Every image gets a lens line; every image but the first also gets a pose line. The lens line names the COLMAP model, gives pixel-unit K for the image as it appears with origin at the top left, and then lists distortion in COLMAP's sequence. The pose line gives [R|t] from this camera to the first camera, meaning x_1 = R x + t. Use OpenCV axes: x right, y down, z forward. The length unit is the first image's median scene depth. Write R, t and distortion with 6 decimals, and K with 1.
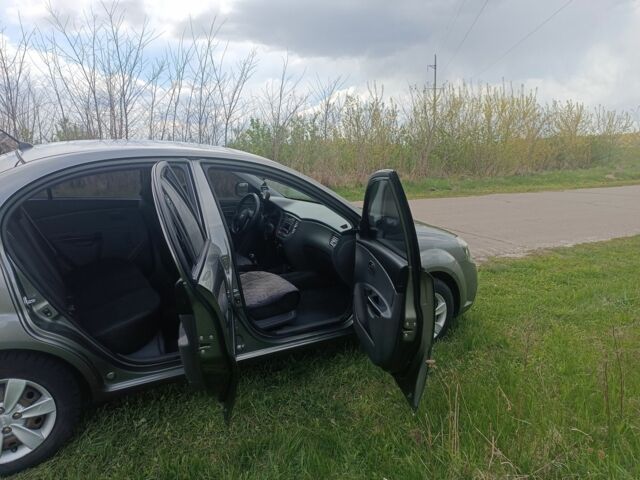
lens RADIAL K [[455.1, 0, 319.4], [0, 455.1, 240.2], [0, 0, 1]] dist [0.026771, -0.014760]
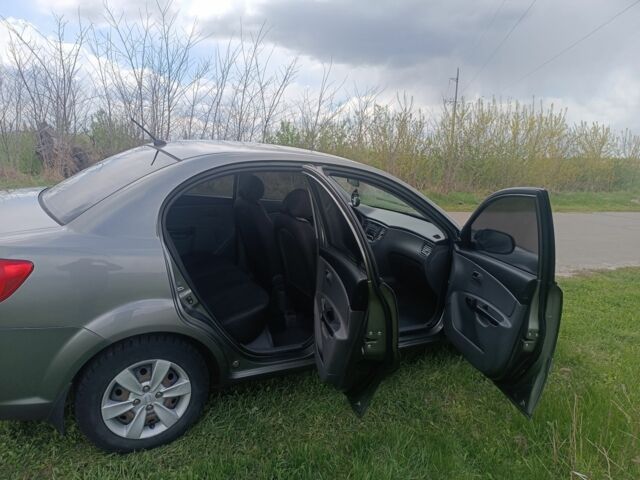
lens RADIAL K [[455.1, 0, 319.5], [0, 455.1, 241.4], [0, 0, 1]] dist [0.026771, -0.014760]
pose [[0.997739, 0.064779, -0.017916, -0.243701], [-0.064935, 0.997855, -0.008284, 0.008389], [0.017341, 0.009428, 0.999805, -0.053435]]
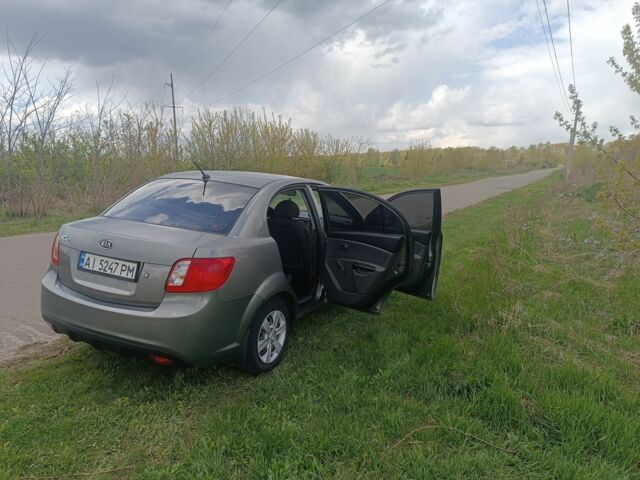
lens RADIAL K [[455.1, 0, 319.9], [0, 455.1, 238.6], [0, 0, 1]] dist [0.026771, -0.014760]
pose [[0.846437, -0.075020, 0.527178, -1.170836], [0.095308, 0.995383, -0.011379, 0.053137], [-0.523891, 0.059876, 0.849678, -0.474378]]
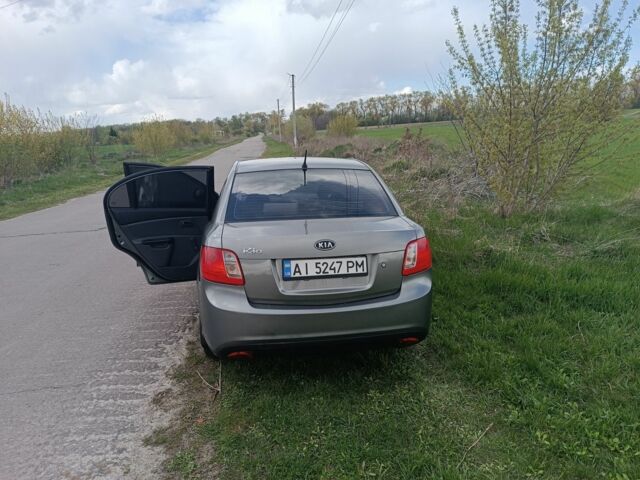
lens RADIAL K [[455.1, 0, 318.9], [0, 455.1, 238.5], [0, 0, 1]] dist [0.026771, -0.014760]
pose [[0.384722, -0.232094, 0.893376, -2.042827], [0.241525, 0.959462, 0.145253, -0.187411], [-0.890873, 0.159890, 0.425183, 0.402276]]
